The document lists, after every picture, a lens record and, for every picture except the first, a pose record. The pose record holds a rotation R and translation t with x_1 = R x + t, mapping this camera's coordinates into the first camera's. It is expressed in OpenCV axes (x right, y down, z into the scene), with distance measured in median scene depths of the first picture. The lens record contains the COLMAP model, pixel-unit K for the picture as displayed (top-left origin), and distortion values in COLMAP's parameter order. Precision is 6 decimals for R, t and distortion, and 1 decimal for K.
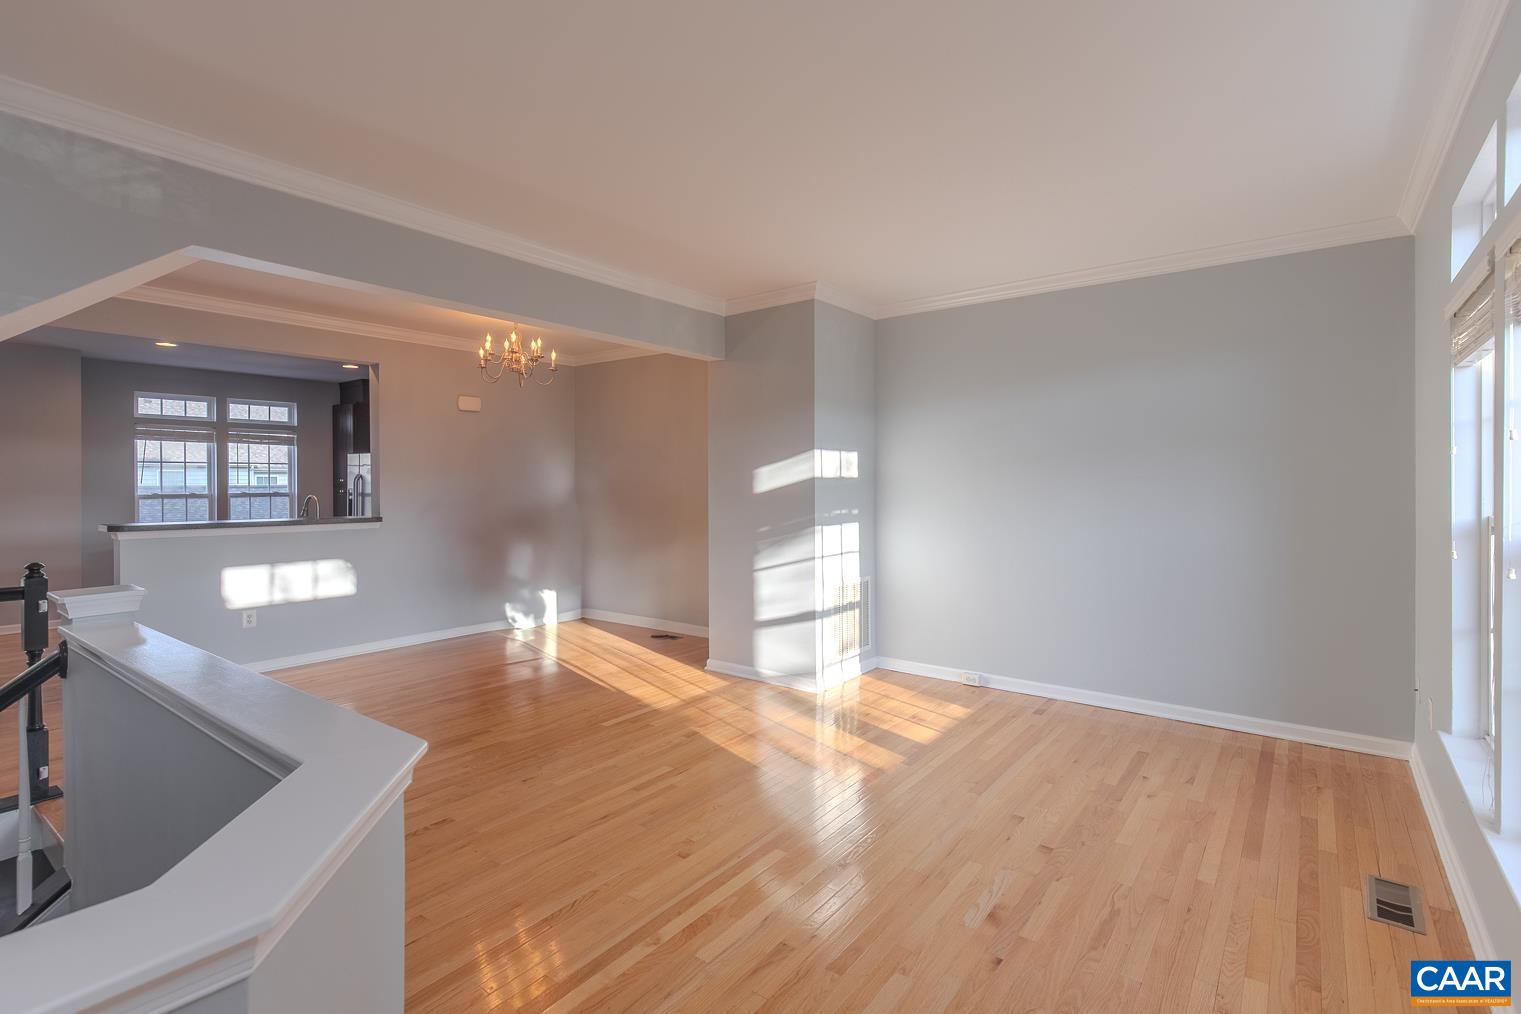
lens RADIAL K [[719.0, 0, 754.5], [0, 719.0, 480.1], [0, 0, 1]] dist [-0.001050, -0.000166]
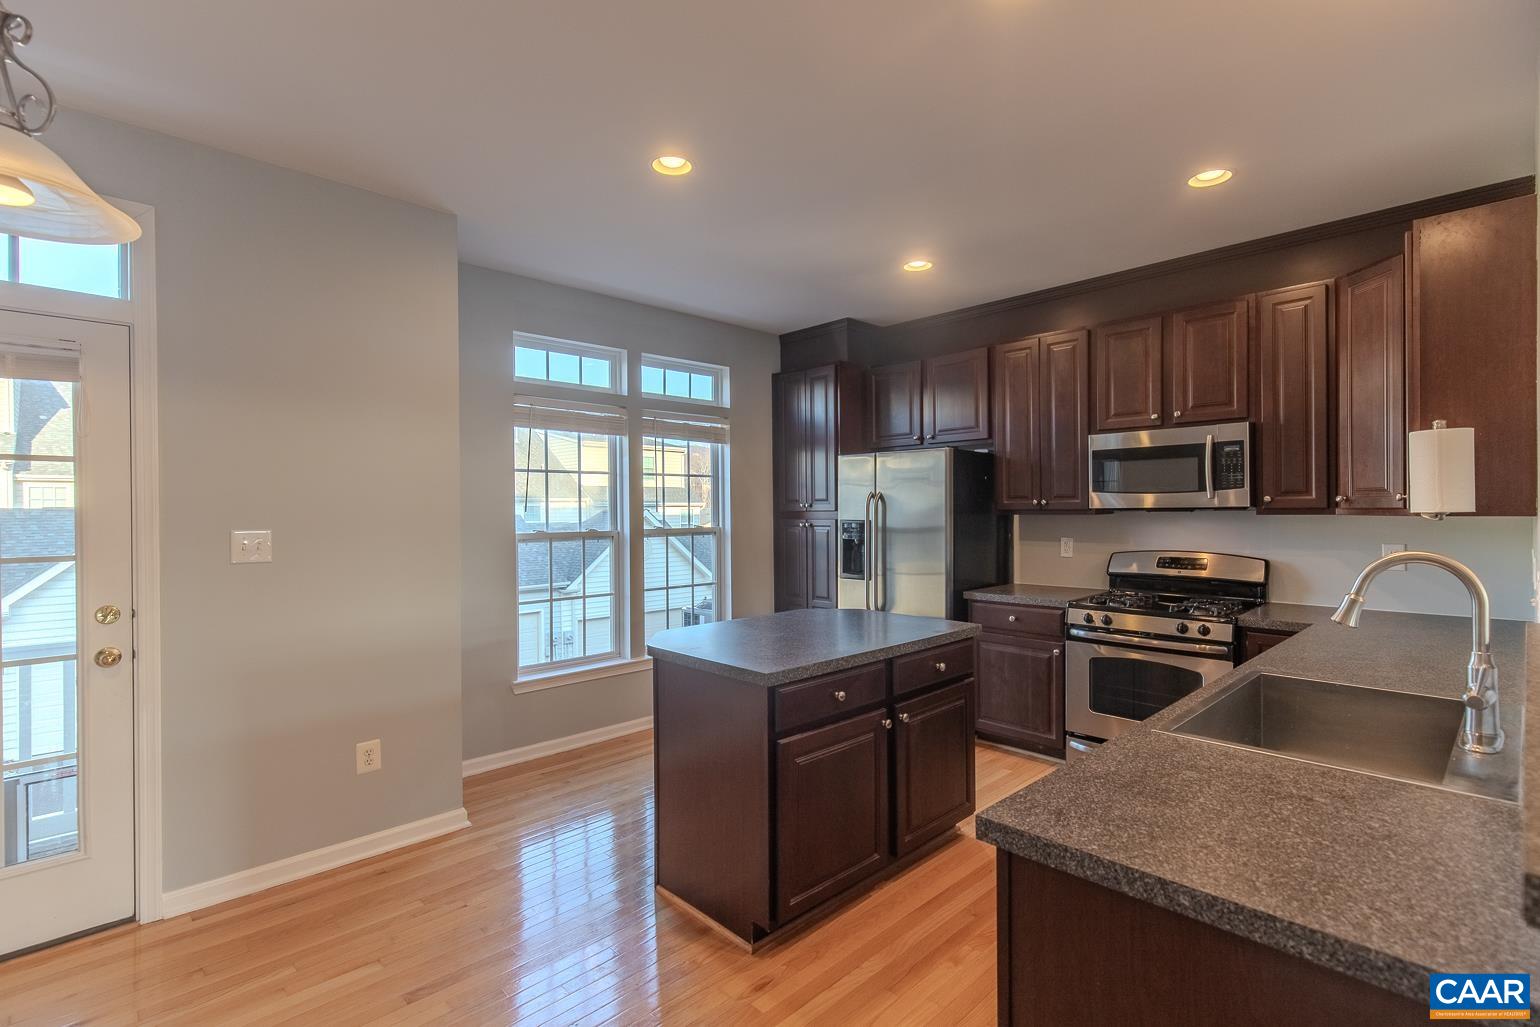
lens RADIAL K [[705.3, 0, 770.1], [0, 705.3, 510.1], [0, 0, 1]] dist [0.003099, 0.000483]
pose [[0.989358, -0.002935, -0.145472, -0.599159], [0.003686, 0.999981, 0.004894, 0.001935], [0.145454, -0.005378, 0.989350, 0.521911]]
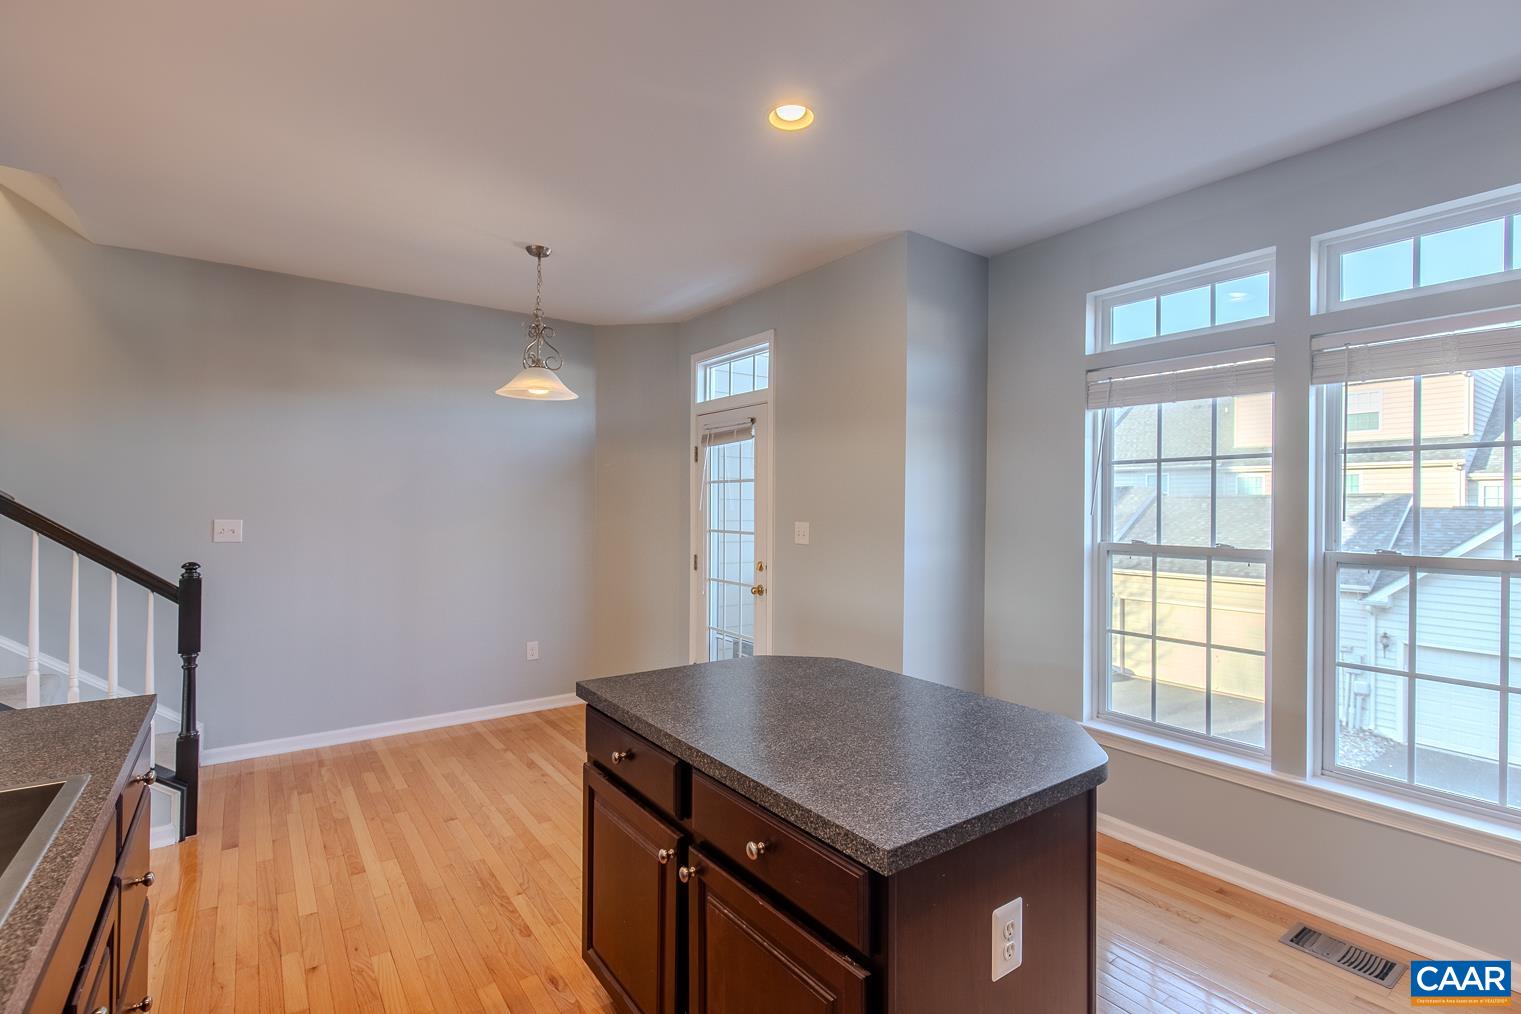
lens RADIAL K [[708.8, 0, 768.3], [0, 708.8, 508.9], [0, 0, 1]] dist [0.003274, 0.000300]
pose [[-0.282327, 0.004877, -0.959306, -0.409541], [-0.004117, 0.999972, 0.006295, -0.000361], [0.959309, 0.005727, -0.282299, 0.922682]]
